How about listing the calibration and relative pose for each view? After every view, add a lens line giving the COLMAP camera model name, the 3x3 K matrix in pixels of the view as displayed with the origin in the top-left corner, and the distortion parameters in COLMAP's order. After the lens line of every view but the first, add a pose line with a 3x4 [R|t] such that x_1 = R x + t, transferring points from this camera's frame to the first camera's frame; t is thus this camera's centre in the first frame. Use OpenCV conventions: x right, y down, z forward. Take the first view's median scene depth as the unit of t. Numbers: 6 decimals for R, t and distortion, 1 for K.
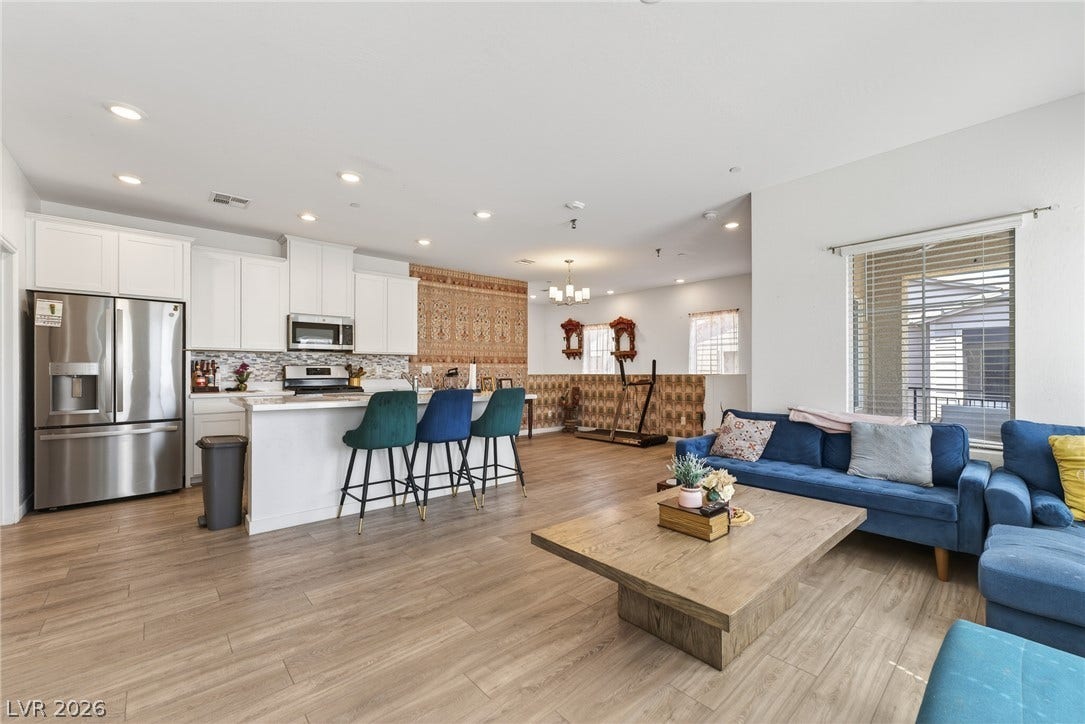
lens RADIAL K [[429.0, 0, 538.9], [0, 429.0, 368.1], [0, 0, 1]] dist [-0.000083, 0.000175]
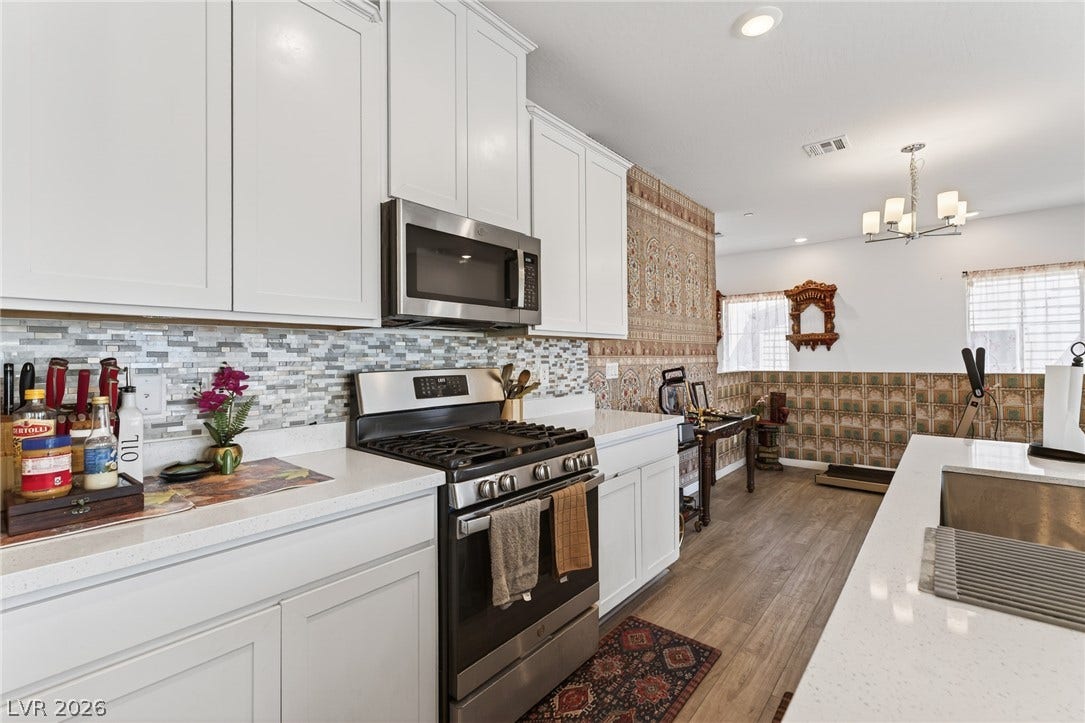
lens RADIAL K [[454.2, 0, 547.5], [0, 454.2, 356.9], [0, 0, 1]] dist [-0.004881, -0.000795]
pose [[0.989833, -0.006028, 0.142107, -0.473075], [0.005222, 0.999968, 0.006043, -0.017248], [-0.142139, -0.005239, 0.989833, 0.612690]]
